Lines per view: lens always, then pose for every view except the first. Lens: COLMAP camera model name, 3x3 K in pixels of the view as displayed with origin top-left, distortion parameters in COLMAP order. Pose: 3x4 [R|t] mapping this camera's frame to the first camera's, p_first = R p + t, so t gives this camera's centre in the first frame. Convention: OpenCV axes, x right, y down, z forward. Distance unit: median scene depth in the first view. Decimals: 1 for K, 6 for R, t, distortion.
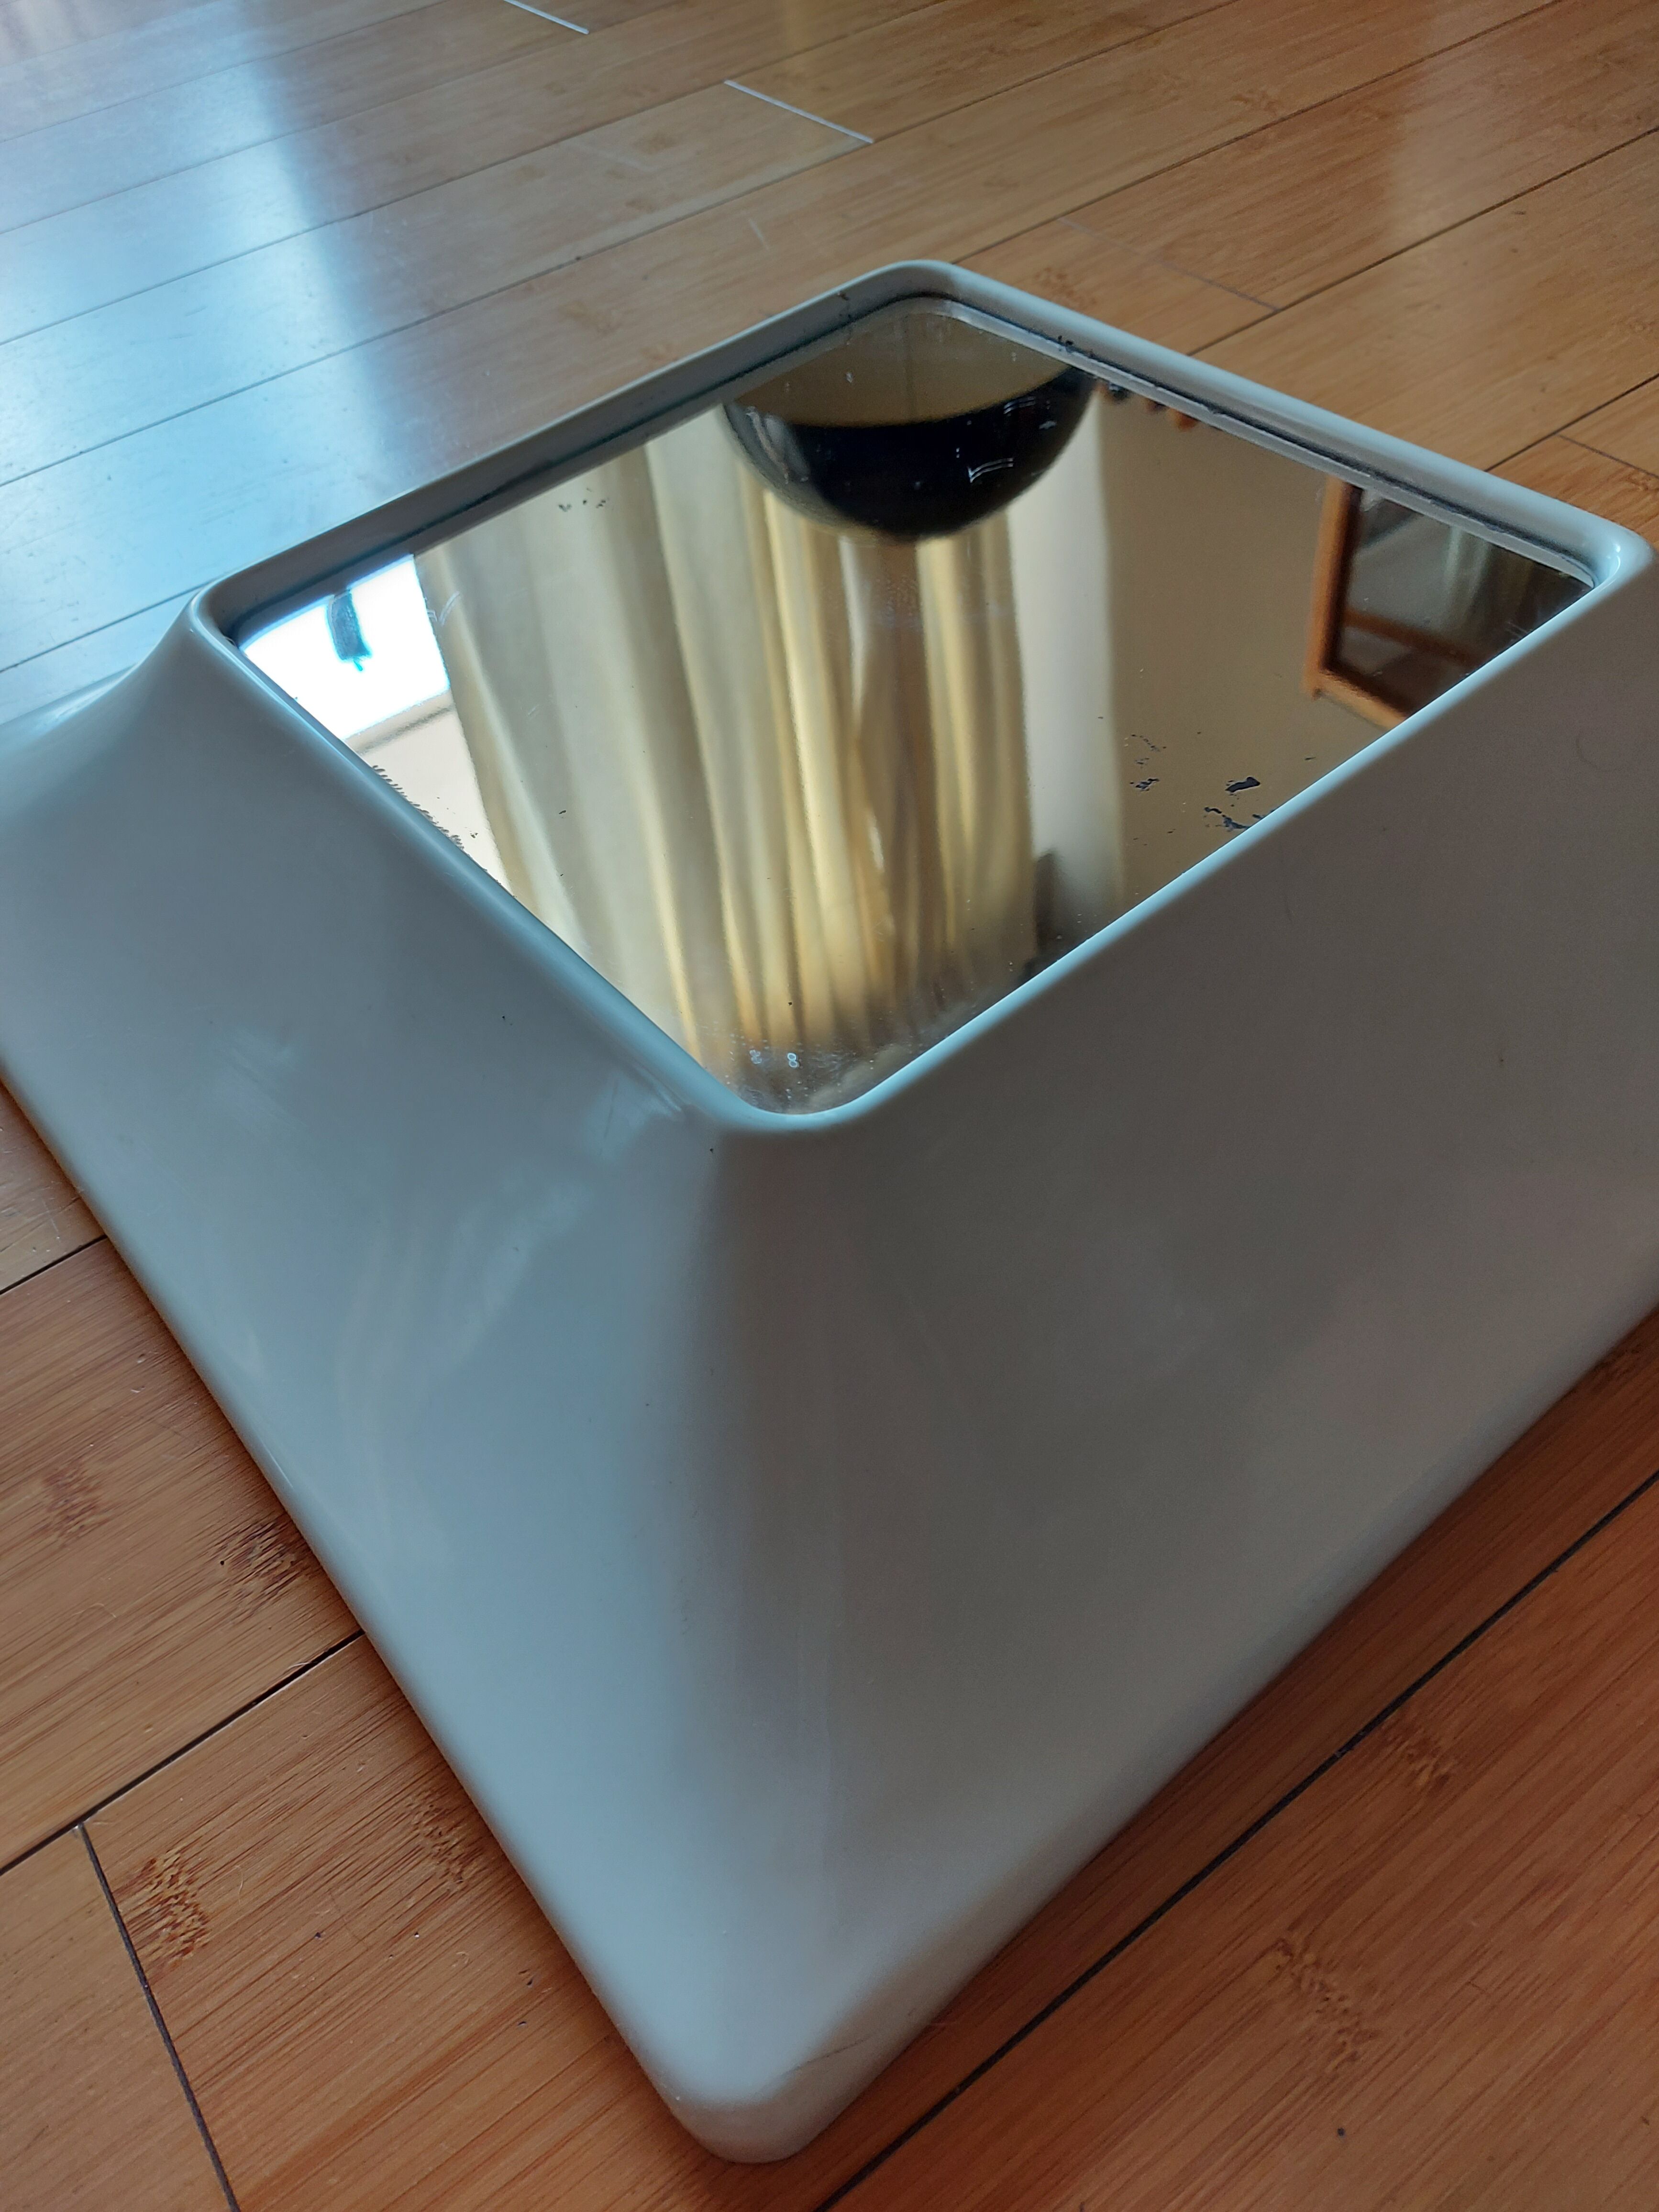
lens RADIAL K [[1612.0, 0, 846.0], [0, 1612.0, 1141.2], [0, 0, 1]] dist [0.060679, -0.073133]
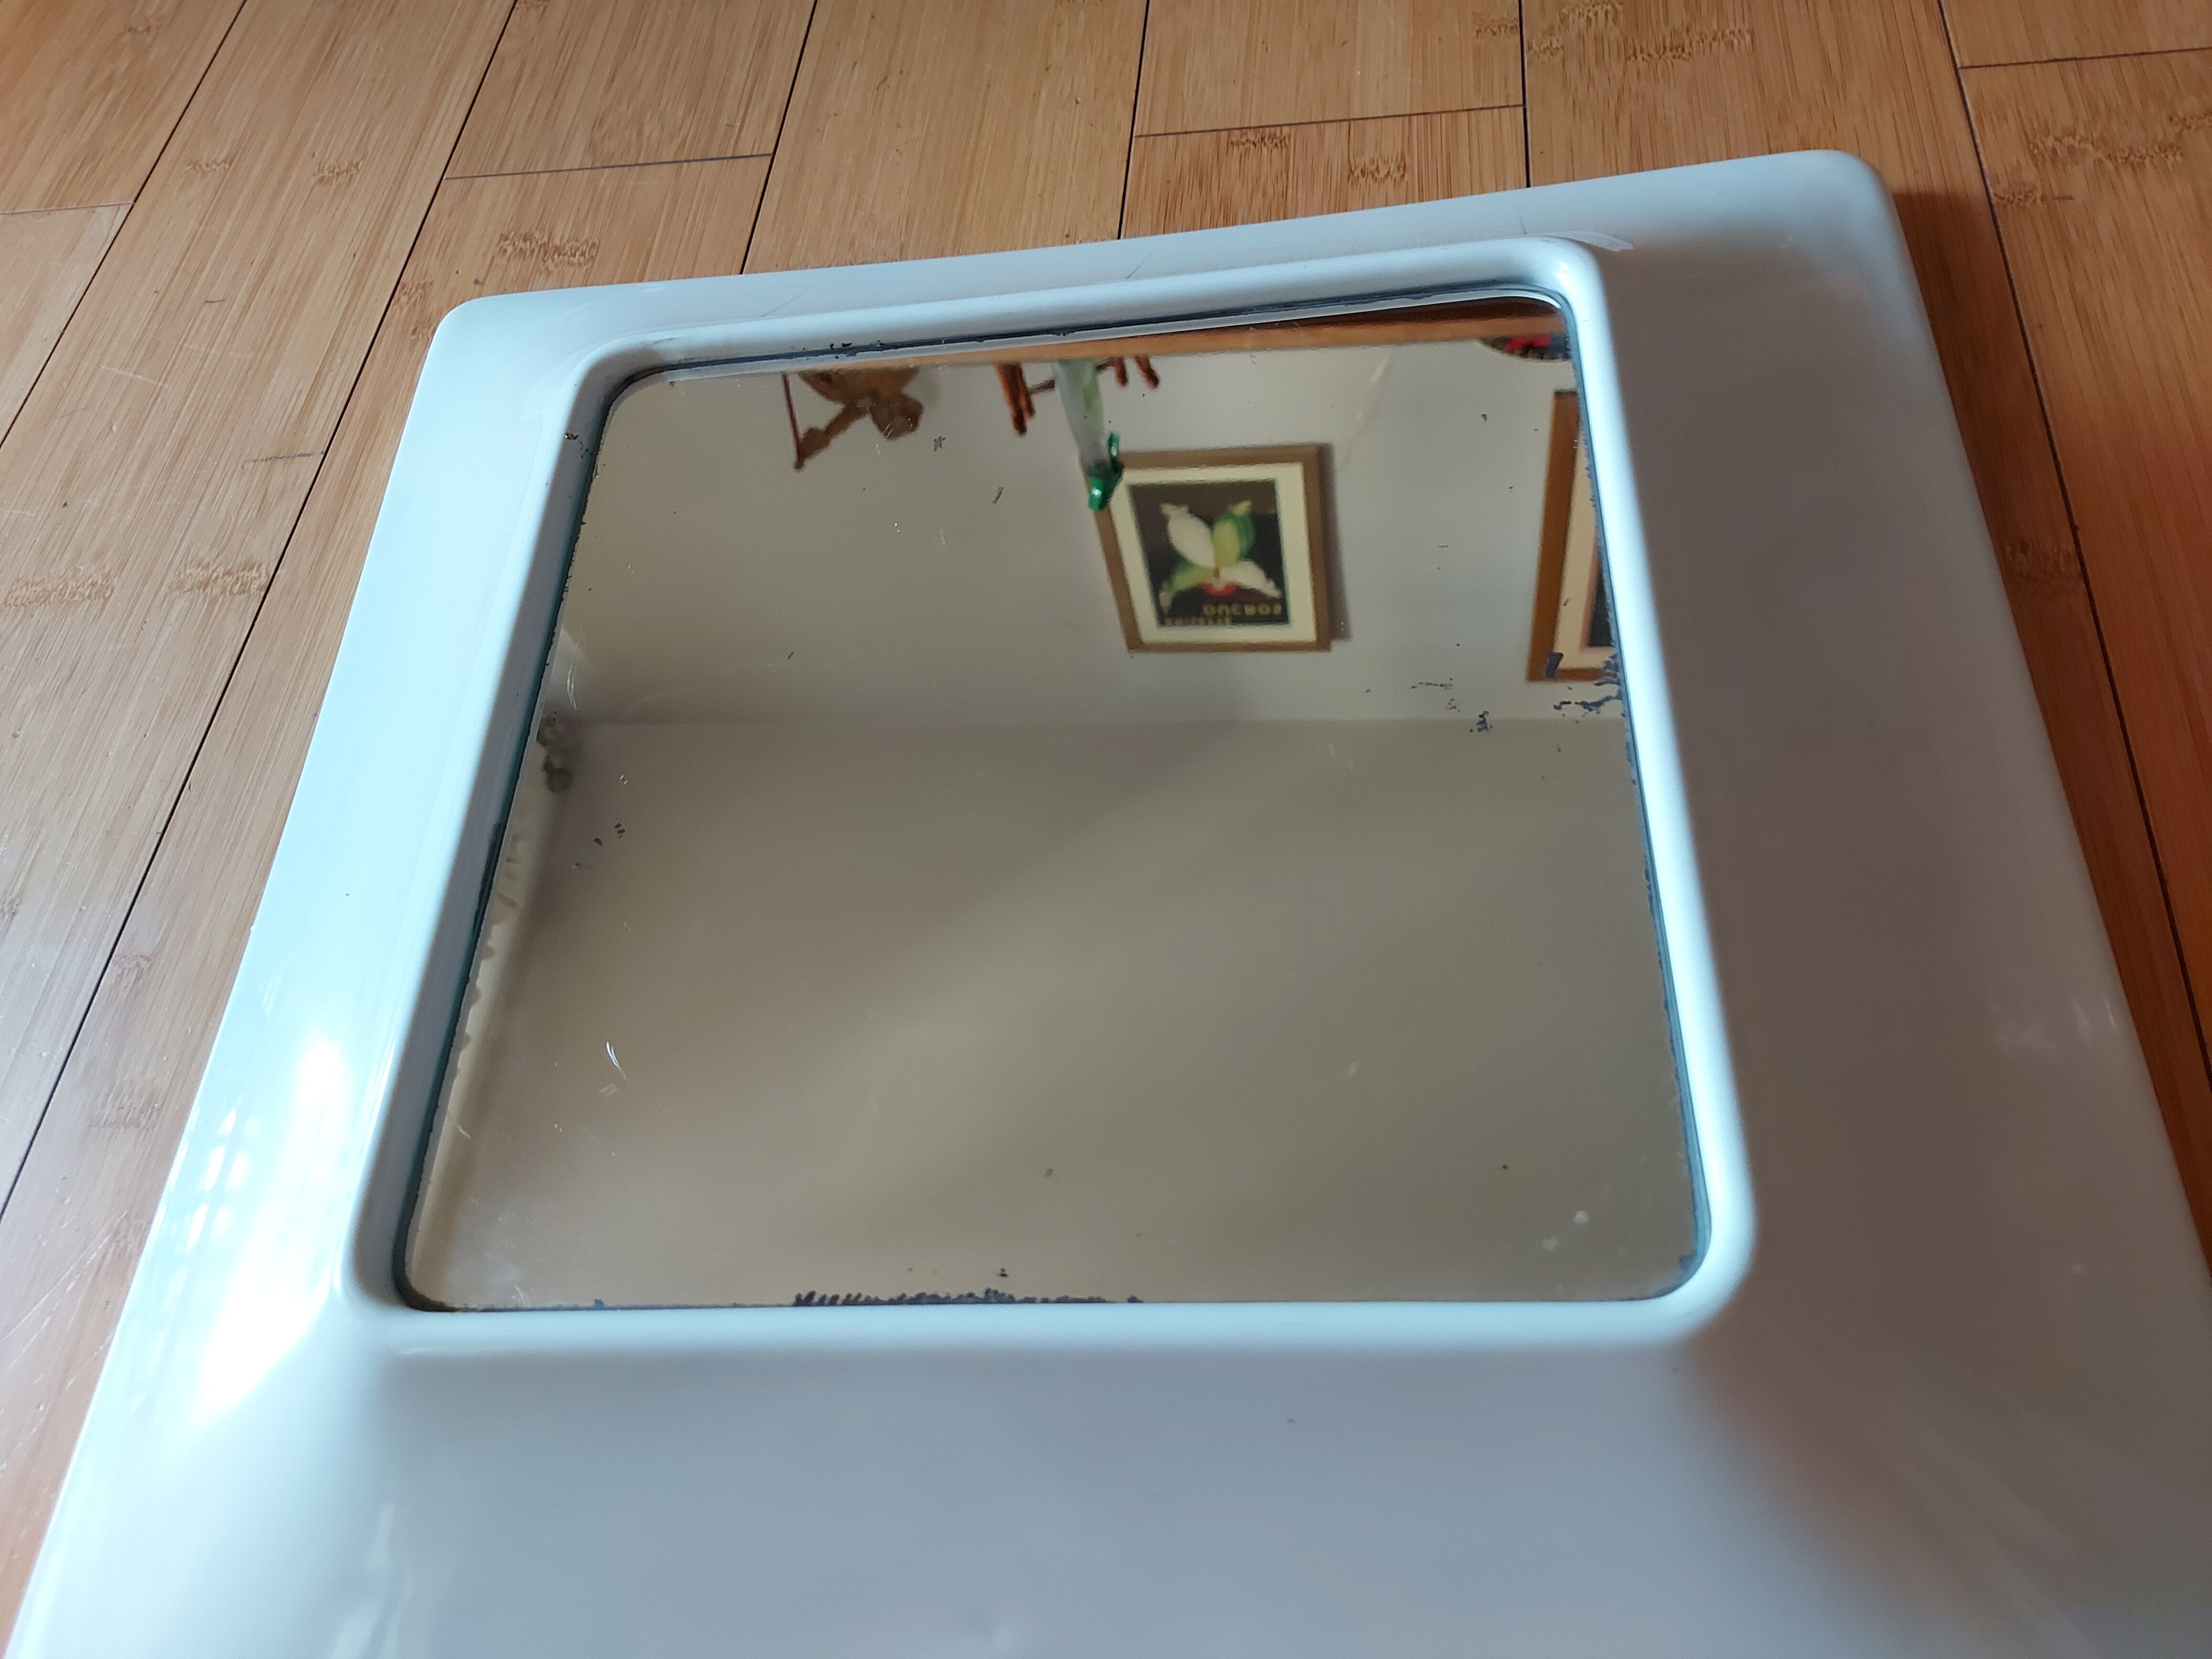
lens RADIAL K [[1612.0, 0, 1097.0], [0, 1612.0, 831.2], [0, 0, 1]] dist [0.060679, -0.073133]
pose [[0.665577, -0.649936, 0.366866, -0.387808], [0.630693, 0.752632, 0.189135, -0.527467], [-0.399040, 0.105496, 0.910844, 0.226961]]
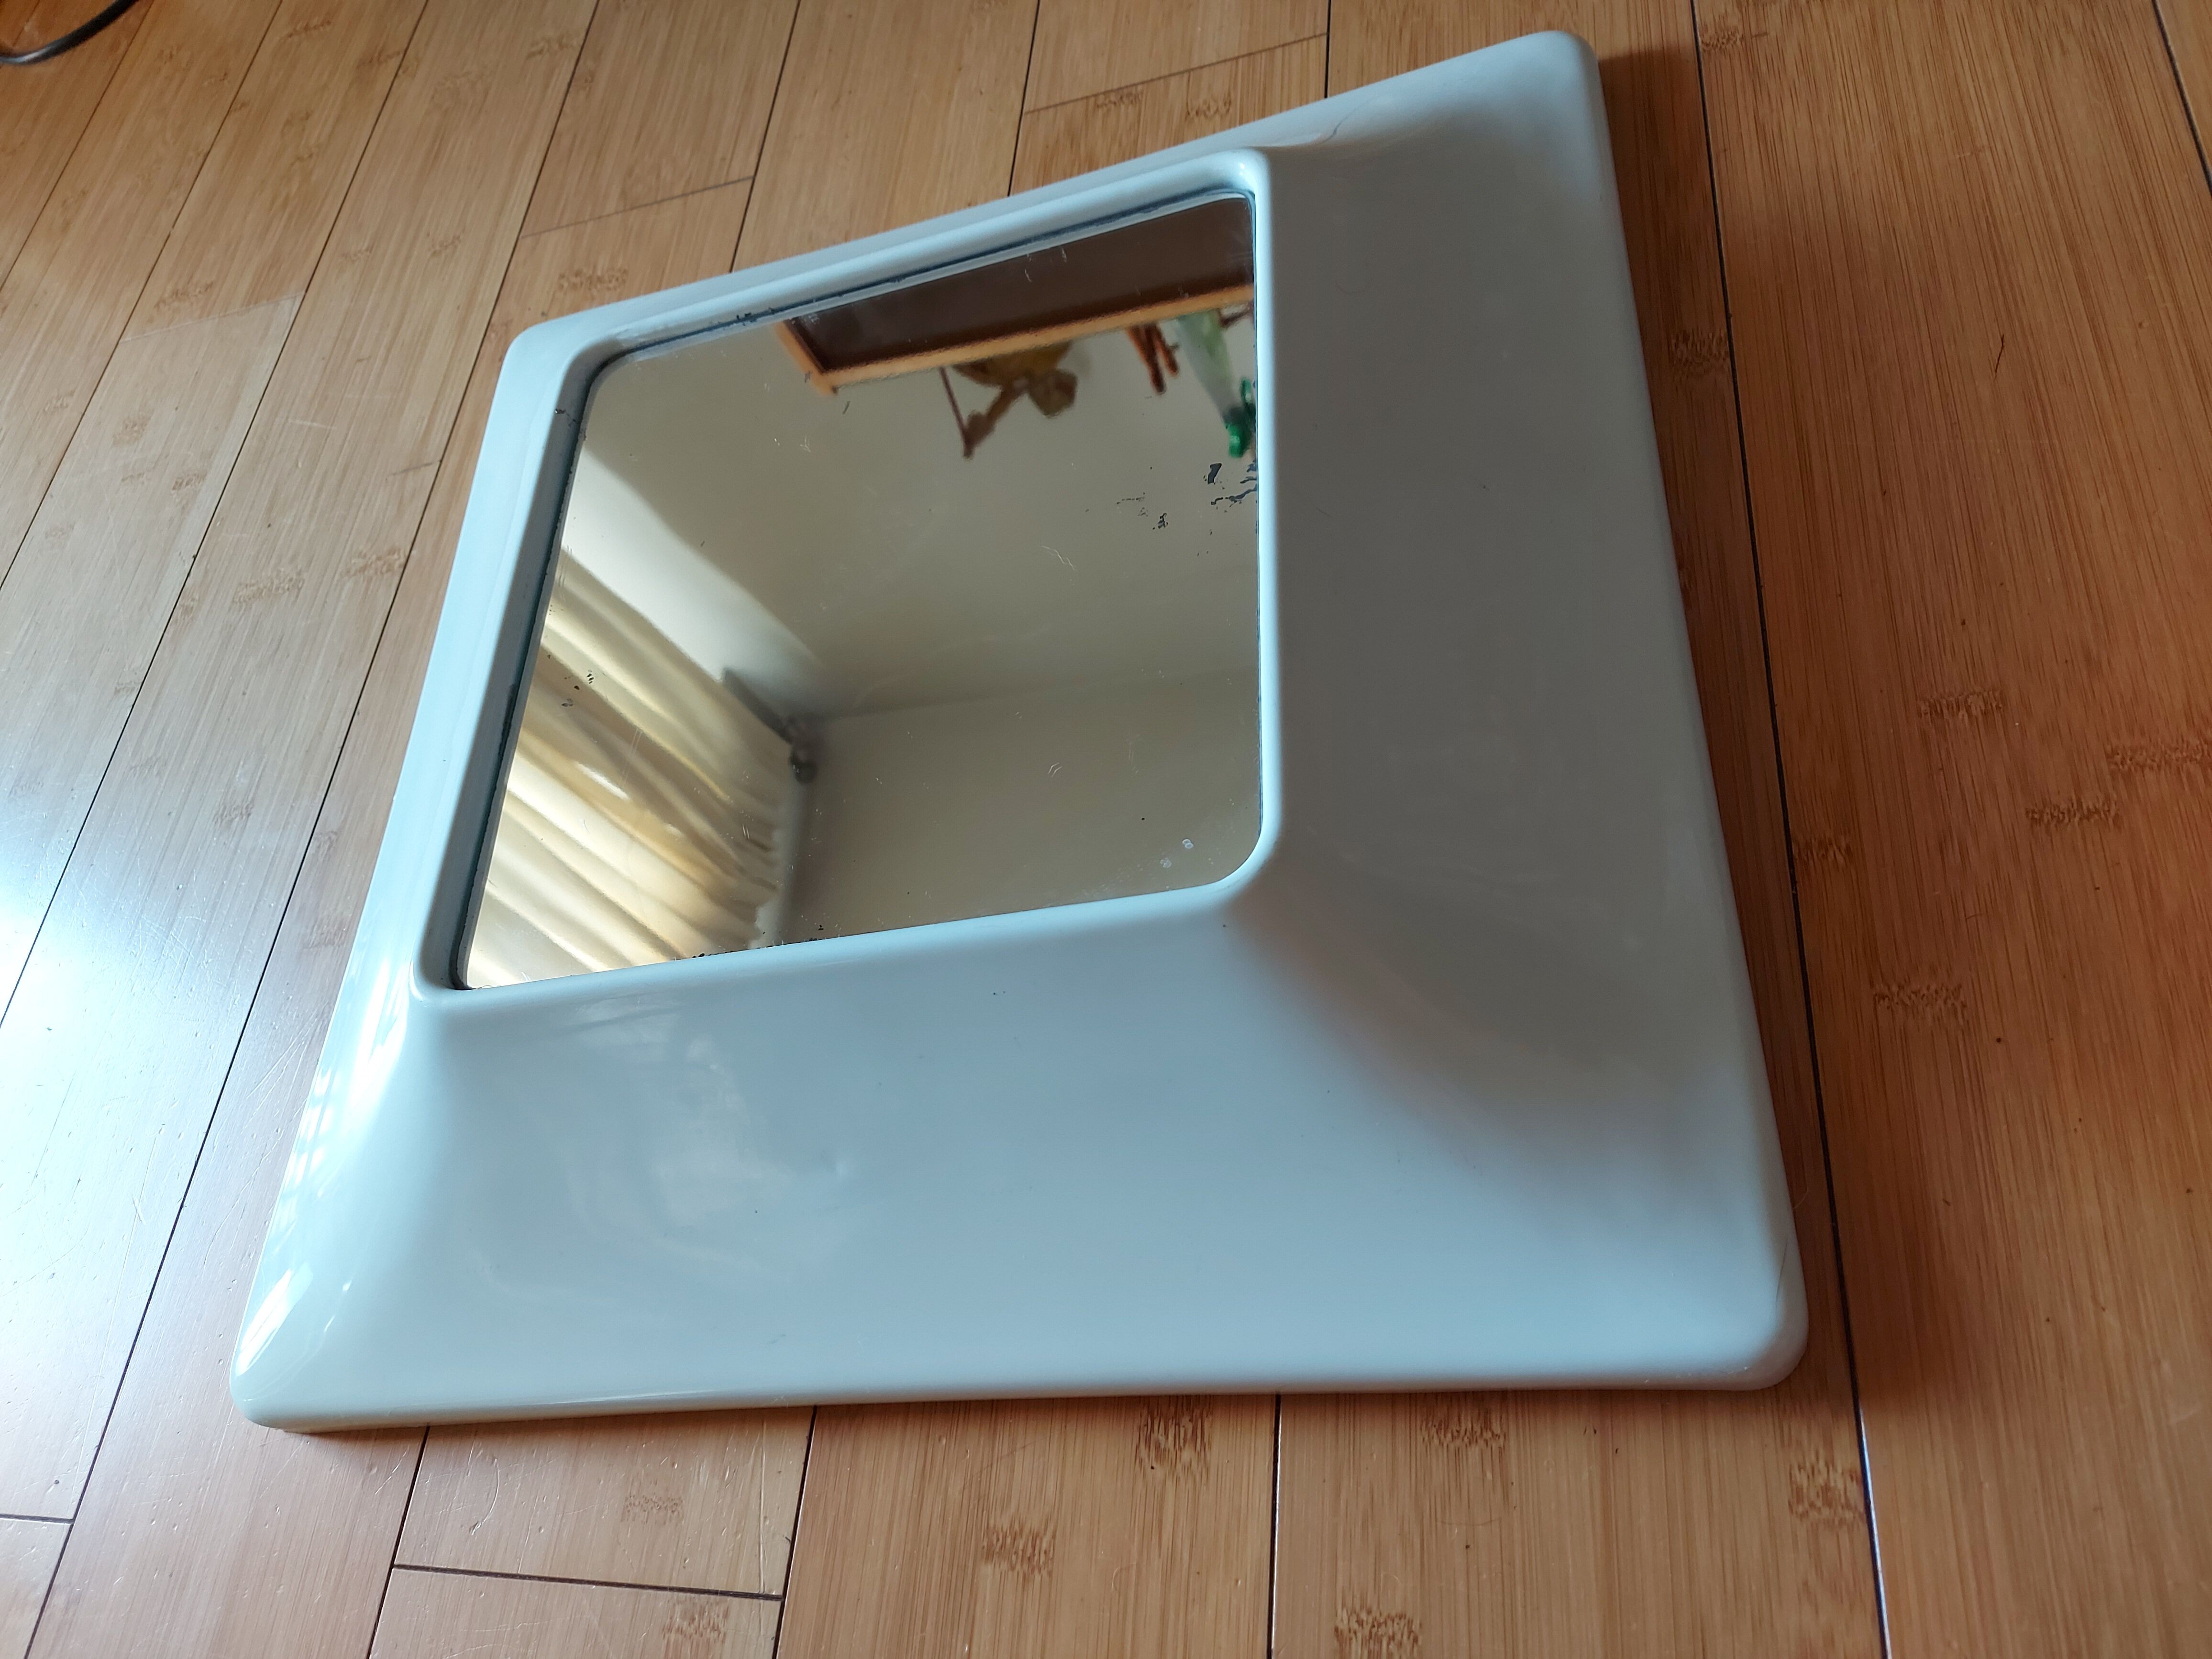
lens RADIAL K [[1612.0, 0, 1111.5], [0, 1612.0, 838.8], [0, 0, 1]] dist [0.060679, -0.073133]
pose [[0.649643, -0.720319, 0.243115, -0.363787], [0.724399, 0.683542, 0.089536, -0.201075], [-0.230674, 0.117946, 0.965856, -0.237089]]
